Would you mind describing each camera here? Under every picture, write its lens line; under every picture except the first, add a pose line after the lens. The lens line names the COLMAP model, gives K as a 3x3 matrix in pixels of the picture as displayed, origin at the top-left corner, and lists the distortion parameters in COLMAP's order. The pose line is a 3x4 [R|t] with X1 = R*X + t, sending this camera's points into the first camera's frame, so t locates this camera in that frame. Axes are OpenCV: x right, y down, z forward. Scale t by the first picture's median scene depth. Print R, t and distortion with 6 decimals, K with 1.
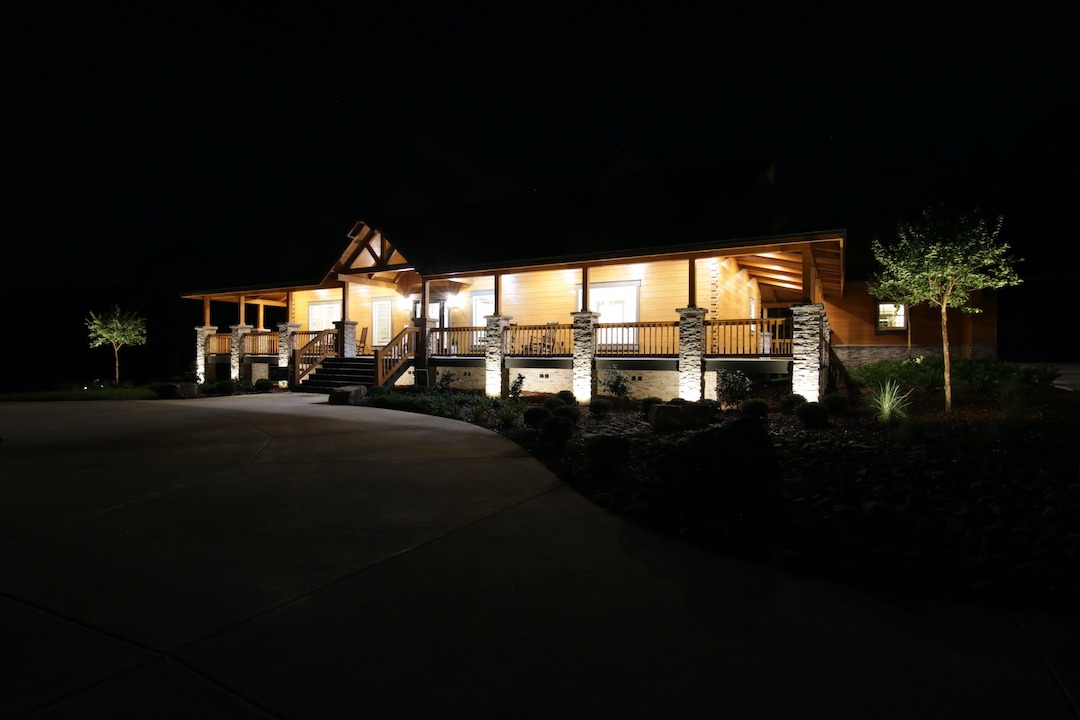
lens RADIAL K [[920.5, 0, 540.0], [0, 920.5, 360.0], [0, 0, 1]] dist [0.101229, -0.000059]
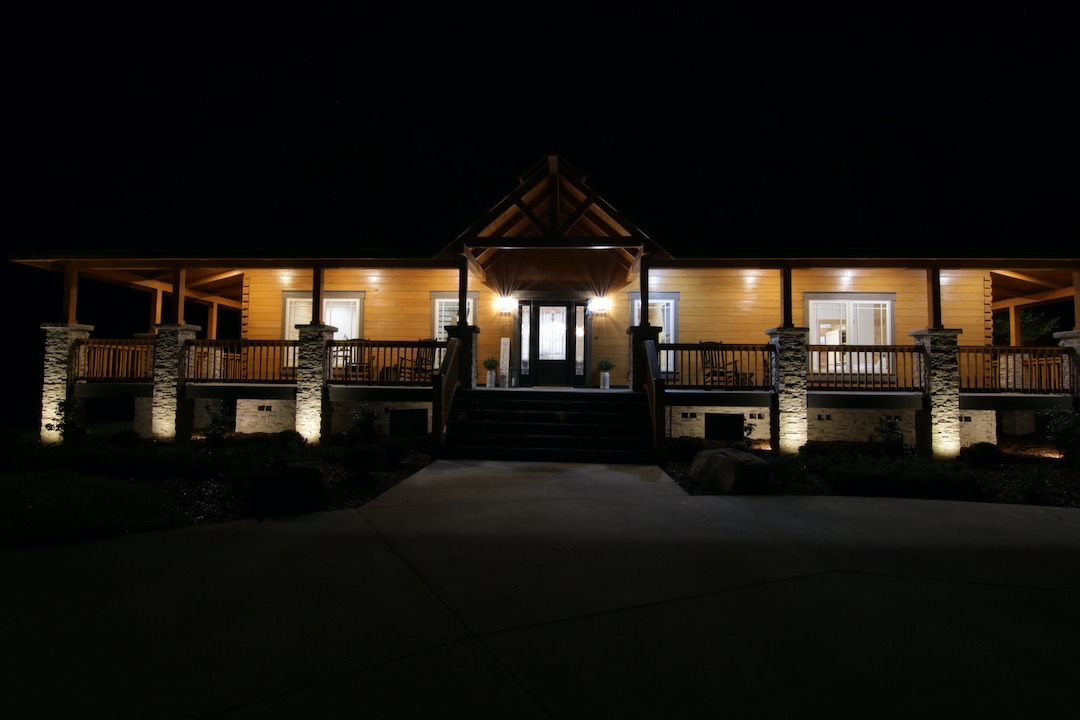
lens RADIAL K [[920.5, 0, 540.0], [0, 920.5, 360.0], [0, 0, 1]] dist [0.101229, -0.000059]
pose [[0.785608, 0.022475, 0.618317, -0.476165], [-0.006669, 0.999590, -0.027860, -0.004340], [-0.618689, 0.017764, 0.785435, 0.455027]]
